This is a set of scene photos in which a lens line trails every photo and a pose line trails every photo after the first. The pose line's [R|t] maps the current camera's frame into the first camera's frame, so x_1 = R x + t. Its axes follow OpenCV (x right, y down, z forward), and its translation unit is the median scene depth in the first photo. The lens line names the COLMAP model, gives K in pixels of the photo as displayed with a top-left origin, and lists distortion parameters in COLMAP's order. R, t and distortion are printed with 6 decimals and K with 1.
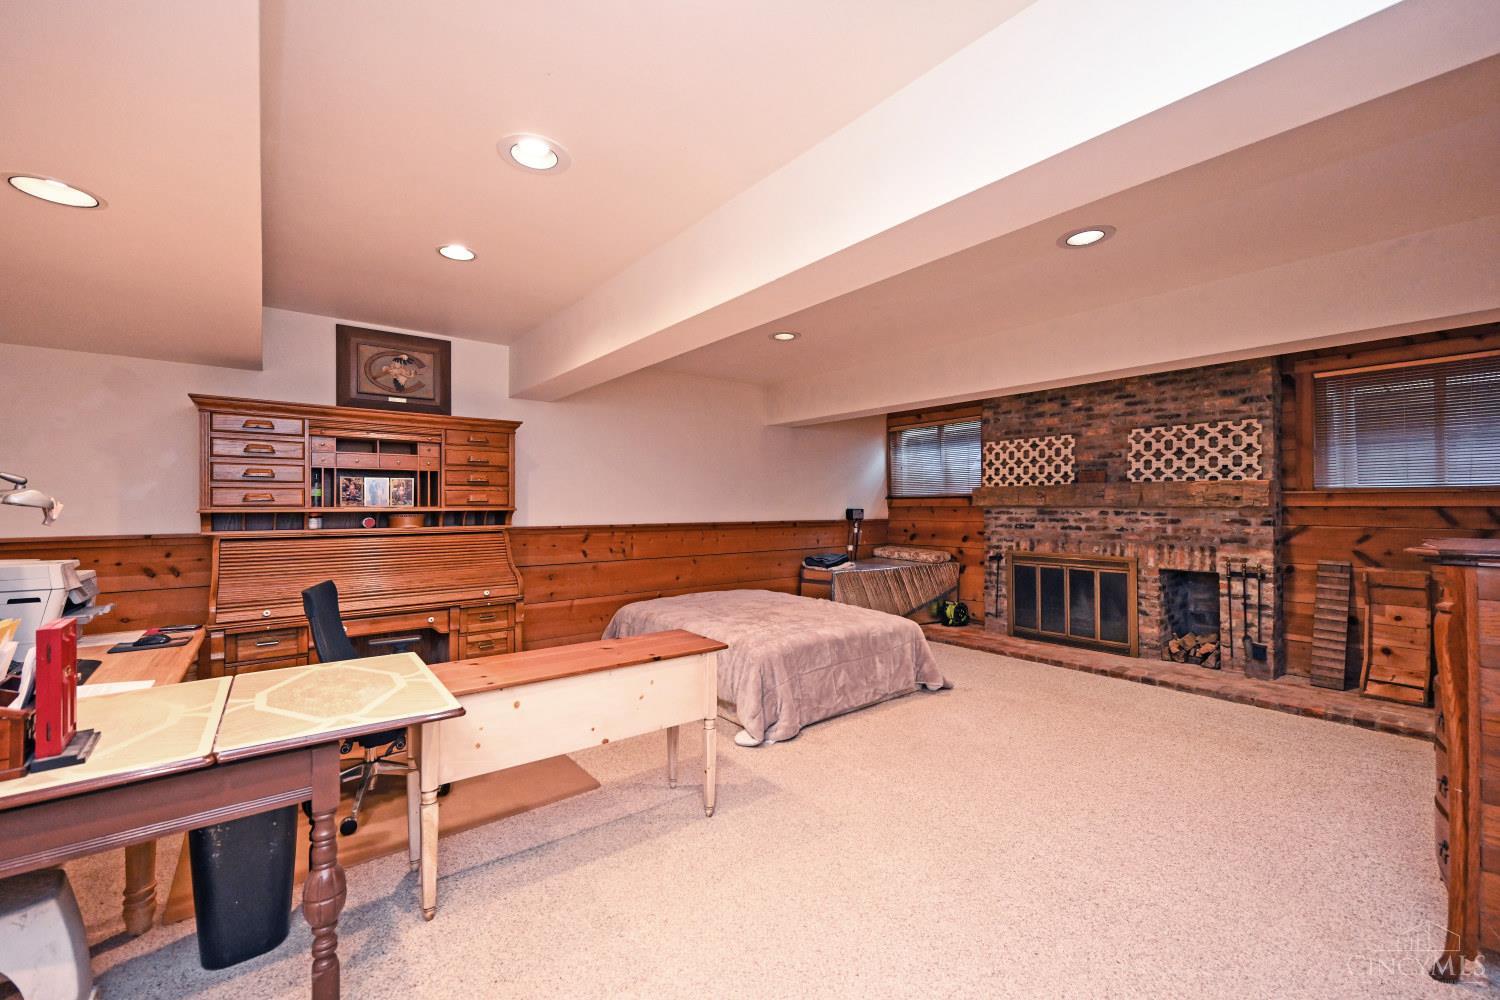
lens RADIAL K [[597.7, 0, 748.0], [0, 597.7, 502.4], [0, 0, 1]] dist [-0.002160, -0.000348]
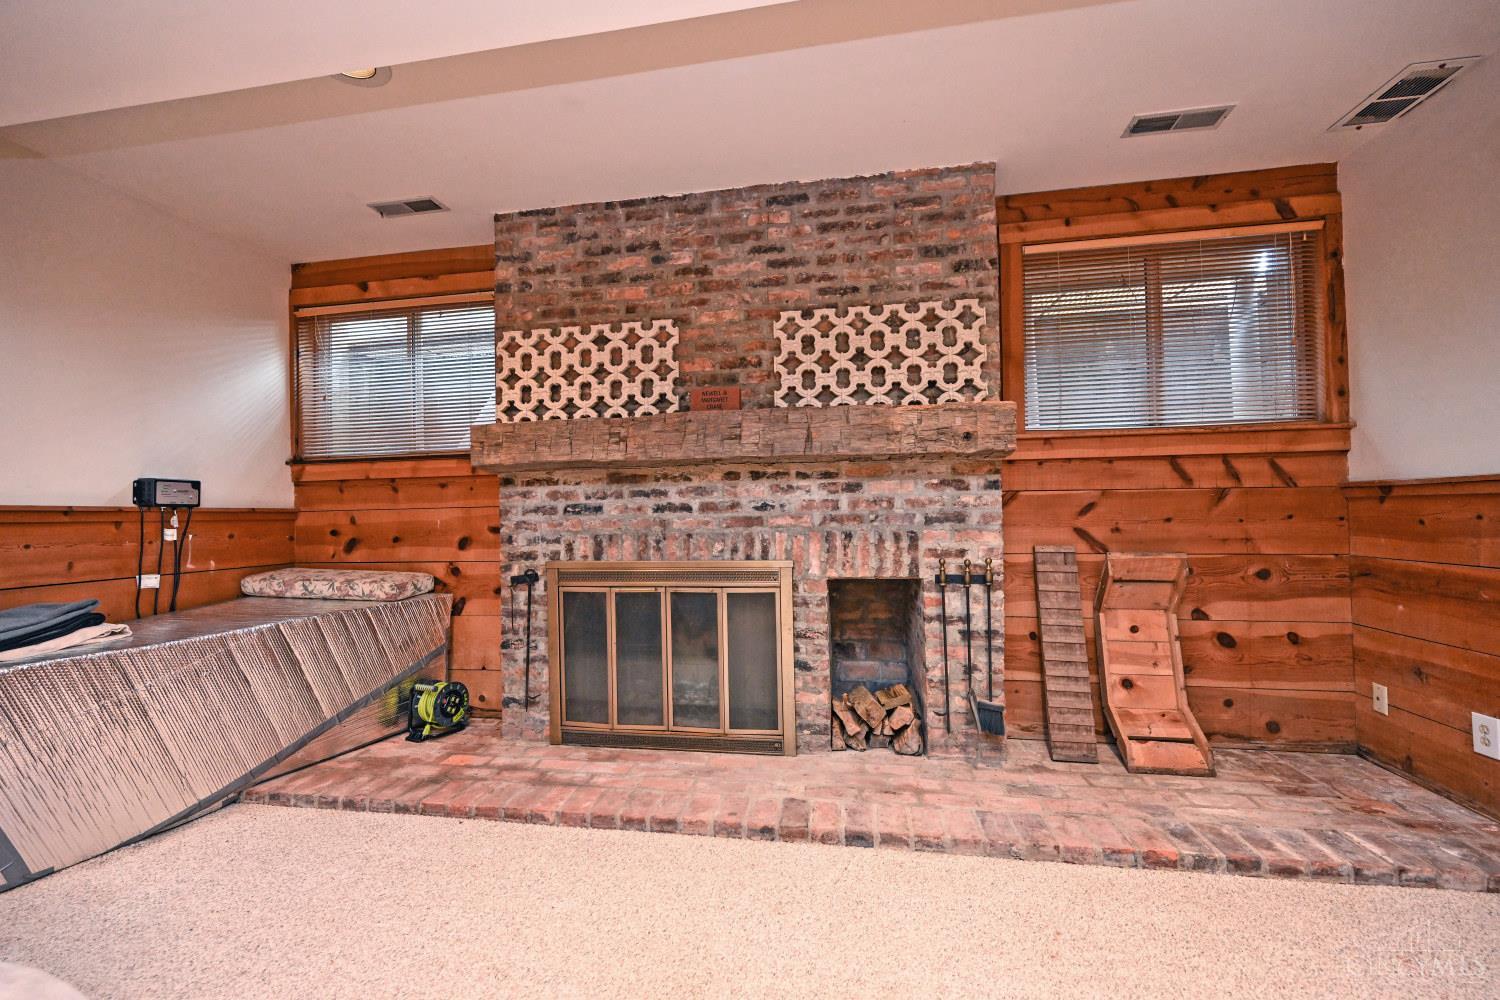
lens RADIAL K [[597.7, 0, 748.0], [0, 597.7, 502.4], [0, 0, 1]] dist [-0.002160, -0.000348]
pose [[0.744757, 0.001505, 0.667334, 0.263044], [0.011670, 0.999815, -0.015278, 0.047252], [-0.667234, 0.019166, 0.744602, 0.603168]]
